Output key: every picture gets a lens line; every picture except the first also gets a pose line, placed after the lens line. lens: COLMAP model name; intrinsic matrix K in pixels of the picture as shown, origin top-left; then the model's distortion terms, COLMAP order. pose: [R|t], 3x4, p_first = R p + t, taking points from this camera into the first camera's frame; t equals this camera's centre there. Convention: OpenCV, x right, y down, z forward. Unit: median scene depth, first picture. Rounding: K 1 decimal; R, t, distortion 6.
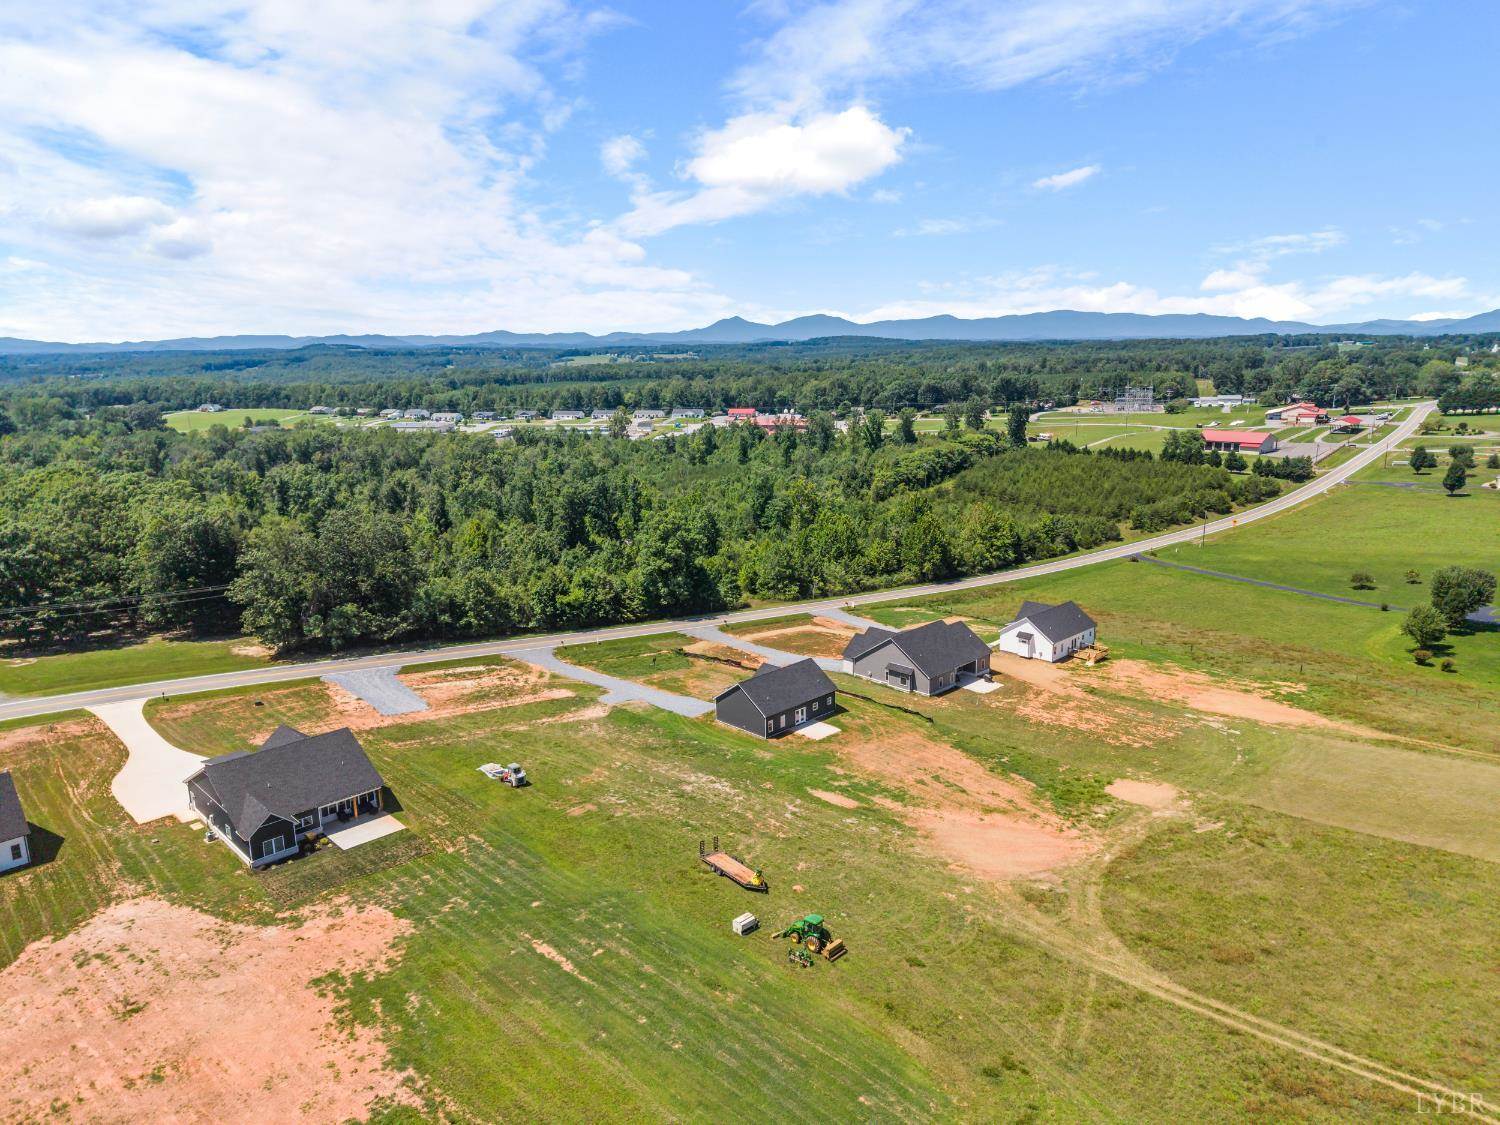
lens RADIAL K [[999.8, 0, 751.6], [0, 999.8, 560.5], [0, 0, 1]] dist [0.022381, -0.009164]
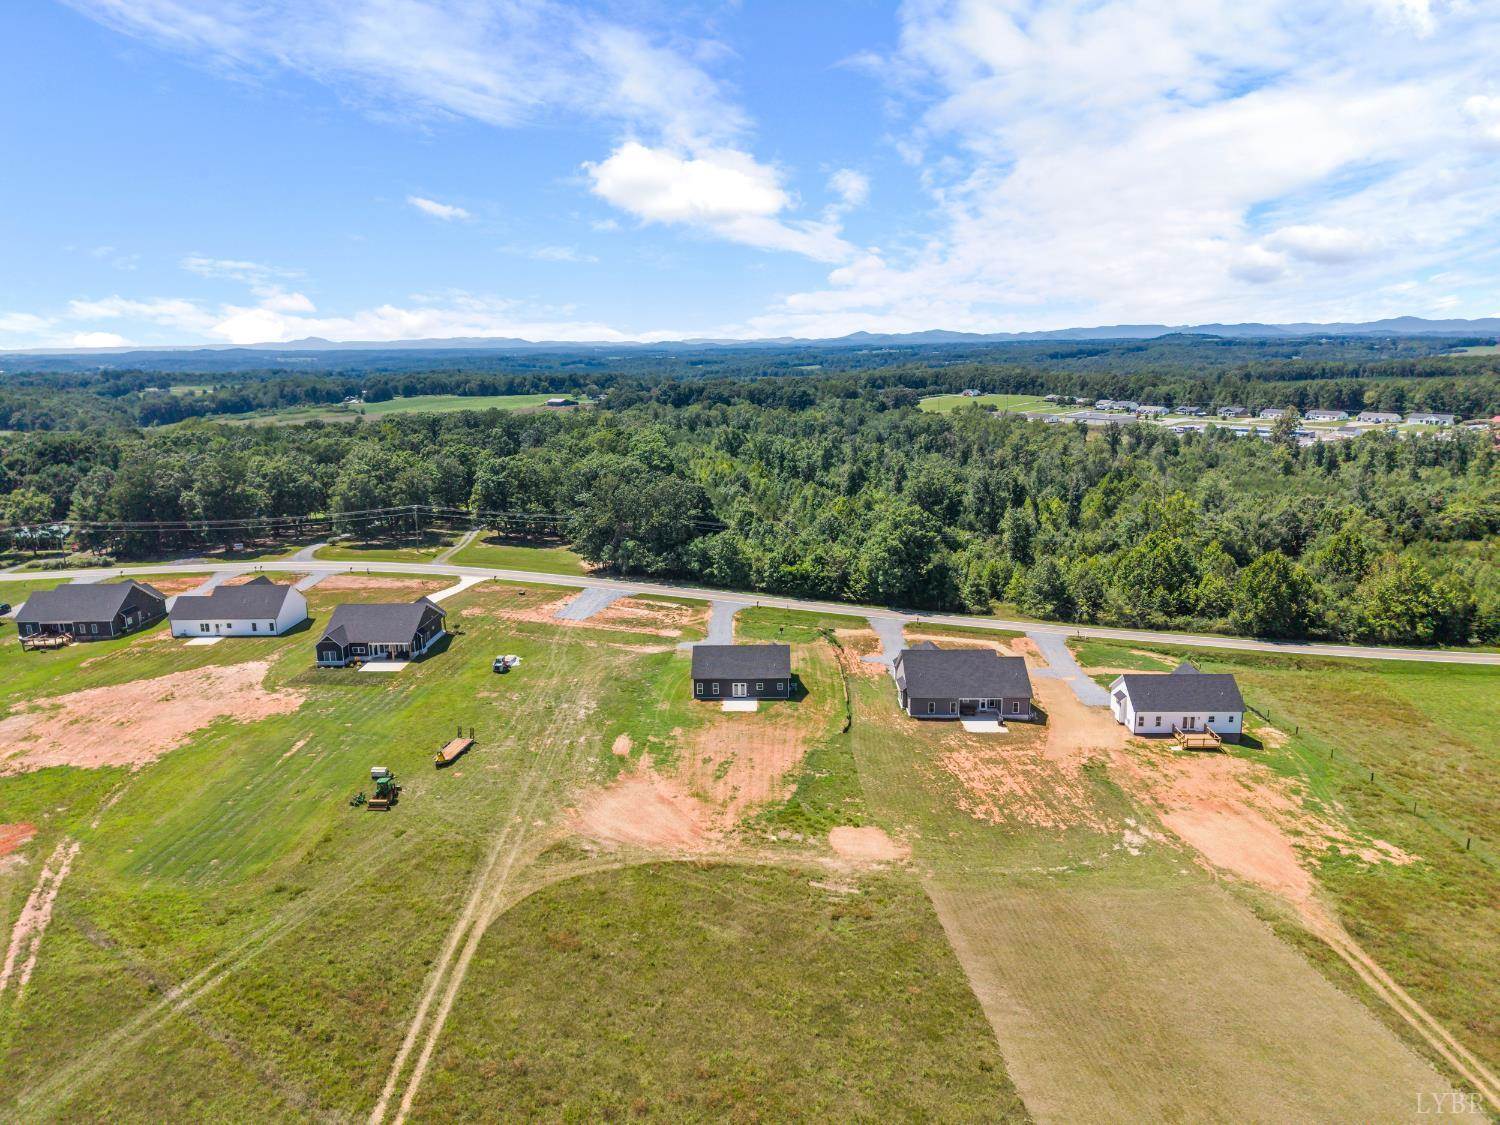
lens RADIAL K [[999.8, 0, 751.6], [0, 999.8, 560.5], [0, 0, 1]] dist [0.022381, -0.009164]
pose [[0.692804, 0.158166, -0.703566, 0.915937], [-0.150885, 0.985849, 0.073048, -0.073252], [0.705164, 0.055549, 0.706865, 0.270011]]
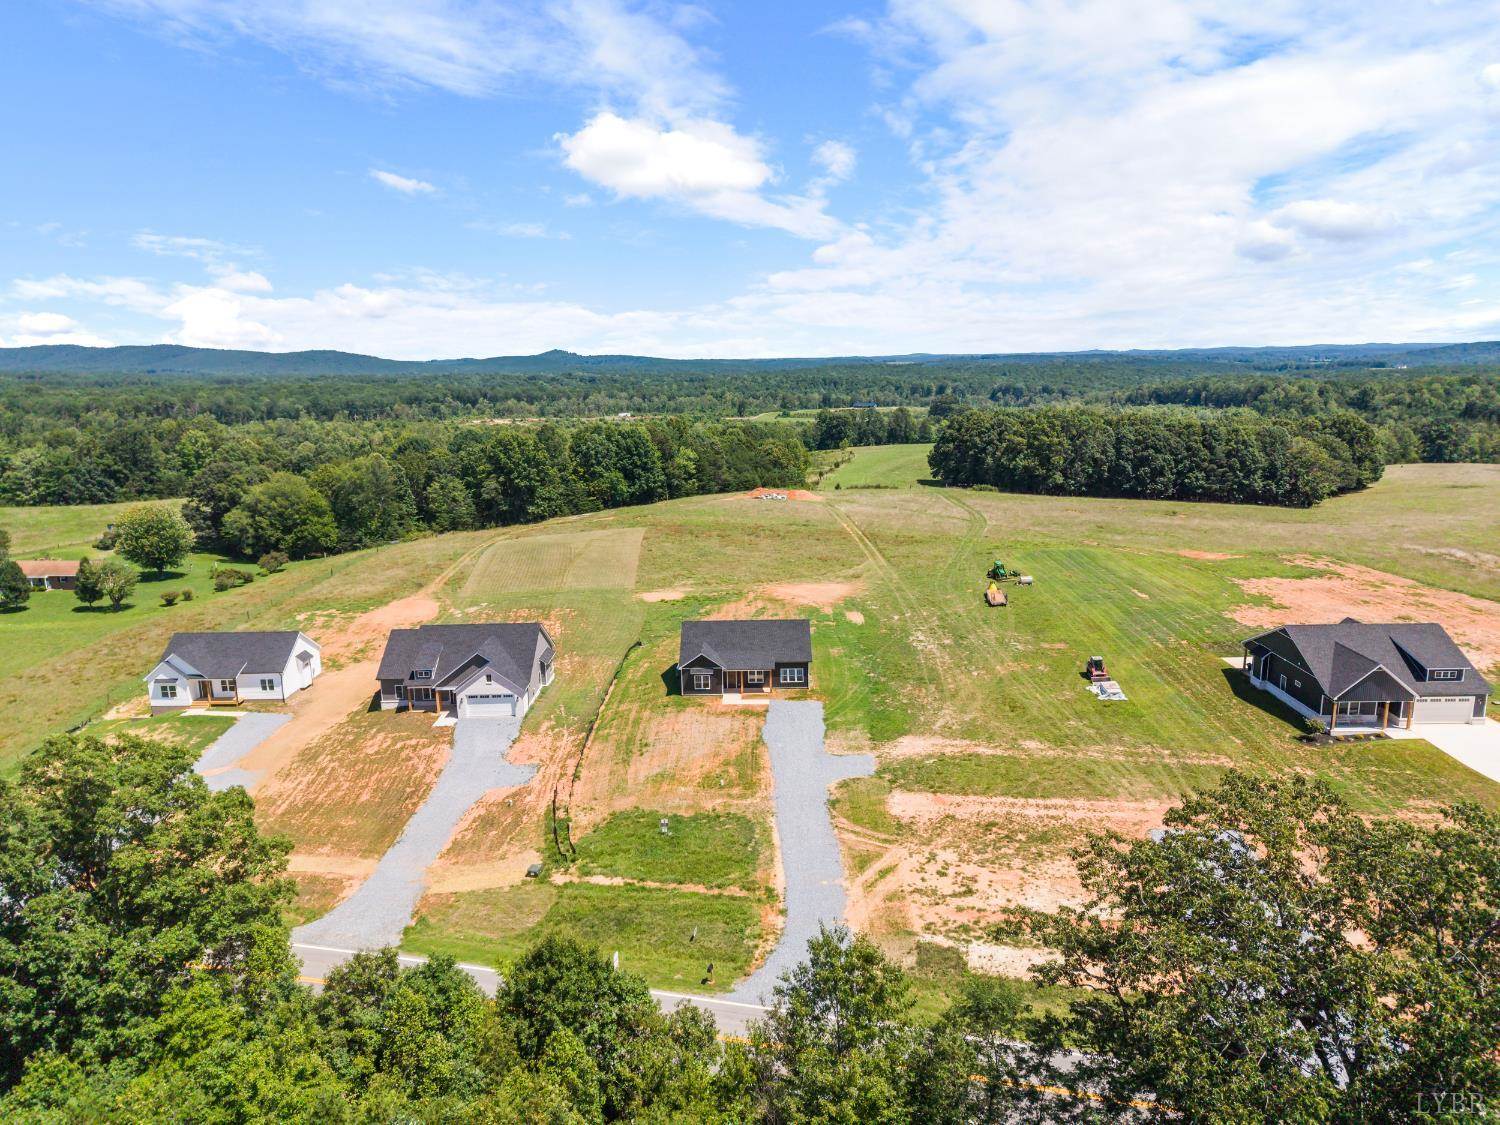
lens RADIAL K [[999.8, 0, 751.6], [0, 999.8, 560.5], [0, 0, 1]] dist [0.022381, -0.009164]
pose [[-0.698307, -0.117565, 0.706077, -0.651542], [0.182710, 0.924468, 0.334628, -0.247841], [-0.692087, 0.362681, -0.624083, 1.744246]]
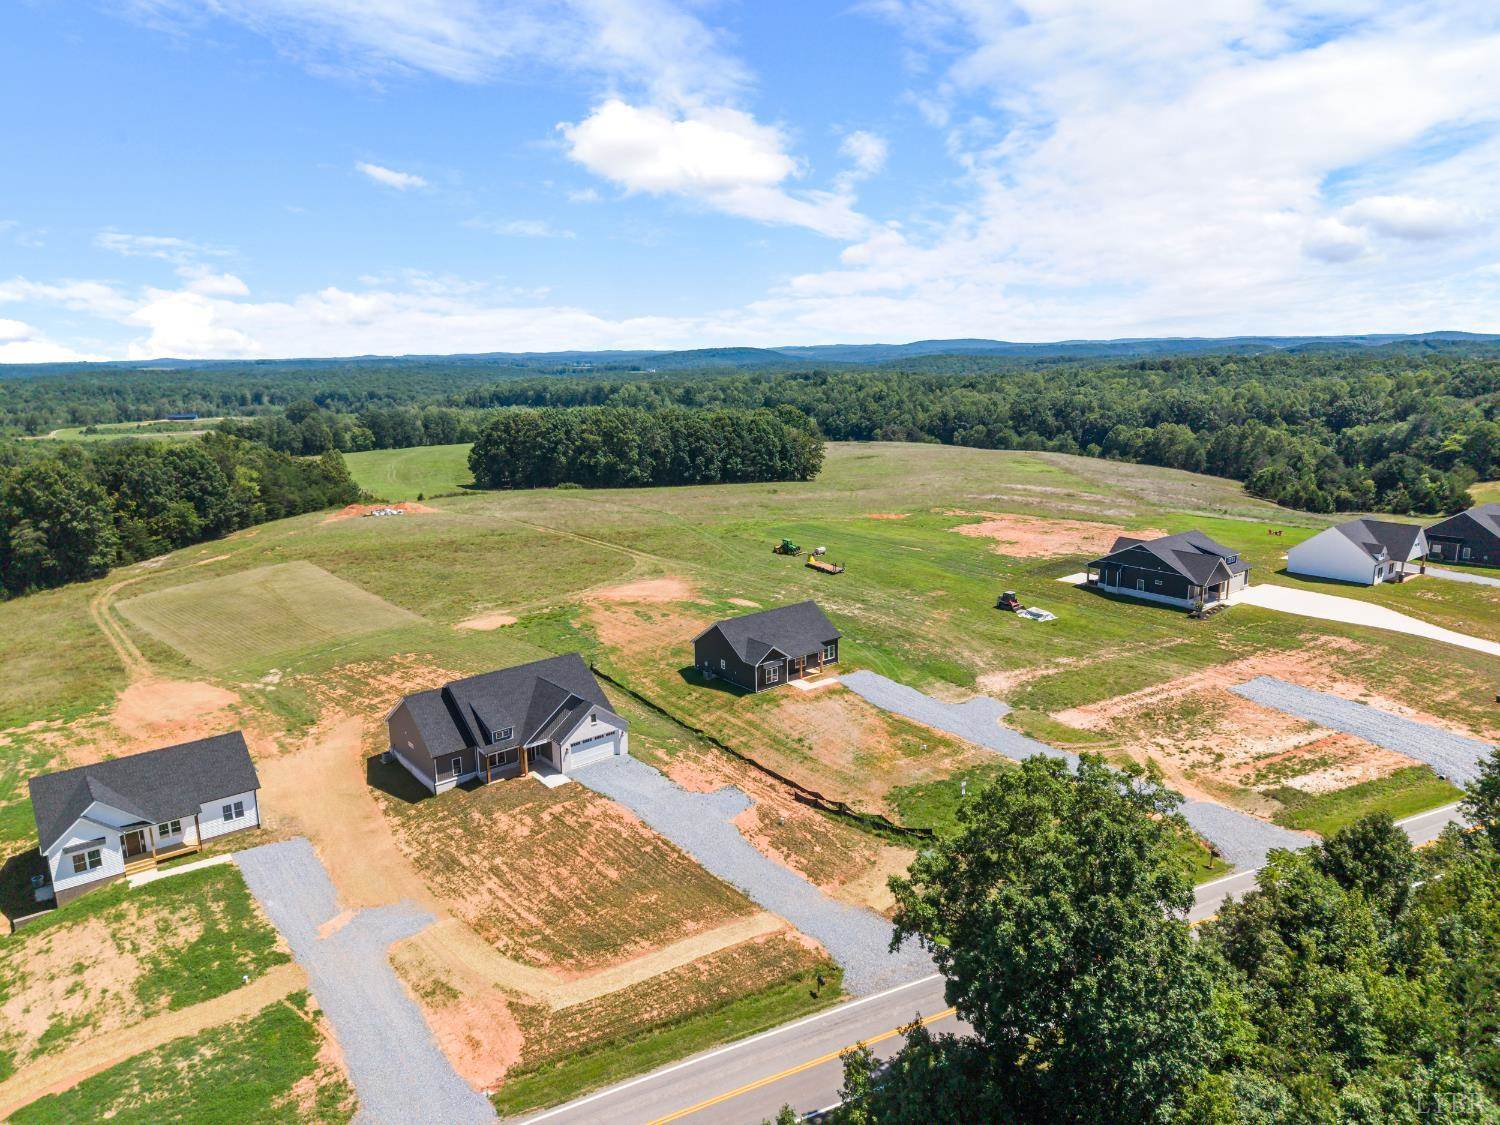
lens RADIAL K [[999.8, 0, 751.6], [0, 999.8, 560.5], [0, 0, 1]] dist [0.022381, -0.009164]
pose [[-0.993661, 0.008422, 0.112102, -0.067400], [0.054289, 0.909153, 0.412909, -0.323360], [-0.098440, 0.416377, -0.903847, 2.034404]]
